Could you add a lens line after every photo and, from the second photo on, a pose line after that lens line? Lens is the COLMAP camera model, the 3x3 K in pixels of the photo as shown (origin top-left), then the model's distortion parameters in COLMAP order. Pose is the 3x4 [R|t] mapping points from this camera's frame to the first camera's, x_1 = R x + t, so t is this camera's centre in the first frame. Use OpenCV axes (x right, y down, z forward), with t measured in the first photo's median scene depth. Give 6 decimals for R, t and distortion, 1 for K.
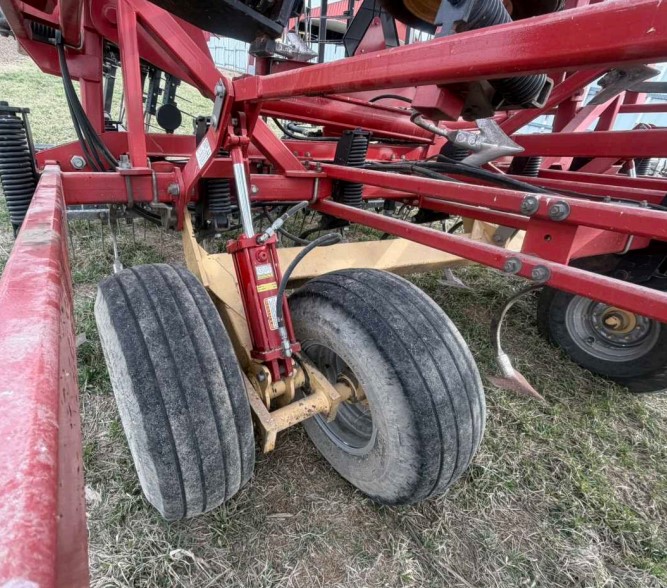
lens RADIAL K [[384.2, 0, 272.6], [0, 384.2, 291.5], [0, 0, 1]] dist [-0.003890, -0.001288]
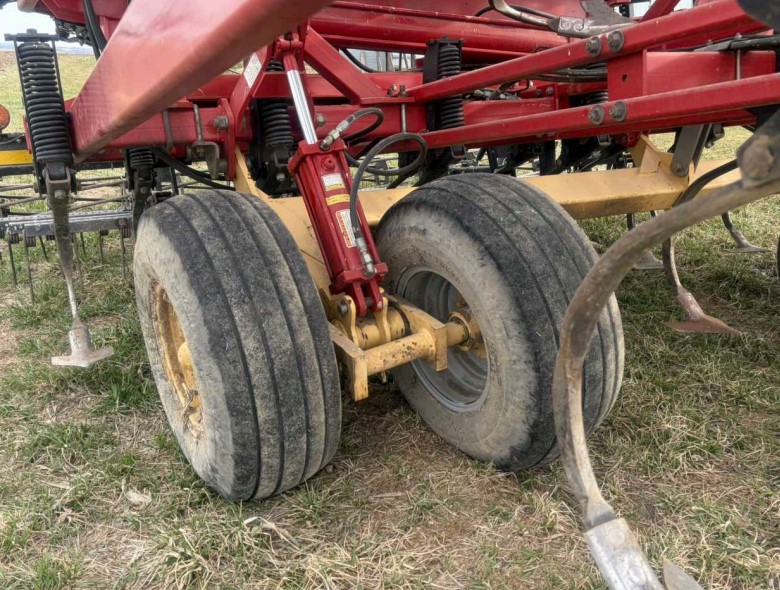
lens RADIAL K [[713.8, 0, 390.0], [0, 713.8, 295.0], [0, 0, 1]] dist [0.149746, -0.302774]
pose [[0.992578, -0.119293, -0.023607, 0.119262], [0.111812, 0.971600, -0.208547, 0.576001], [0.047815, 0.204359, 0.977727, -0.531776]]
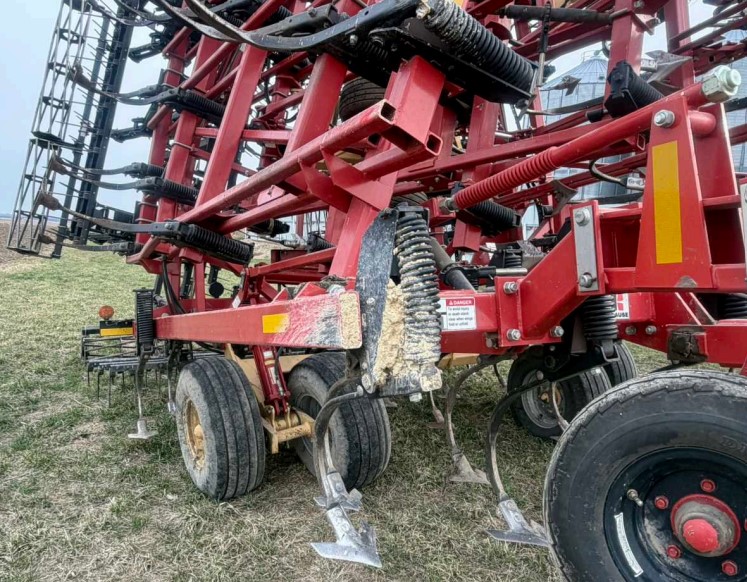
lens RADIAL K [[558.3, 0, 343.0], [0, 558.3, 294.4], [0, 0, 1]] dist [-0.000617, 0.001319]
pose [[0.995427, -0.094750, 0.012115, 0.372585], [0.091446, 0.908607, -0.407519, 0.911824], [0.027605, 0.406763, 0.913116, -1.791912]]
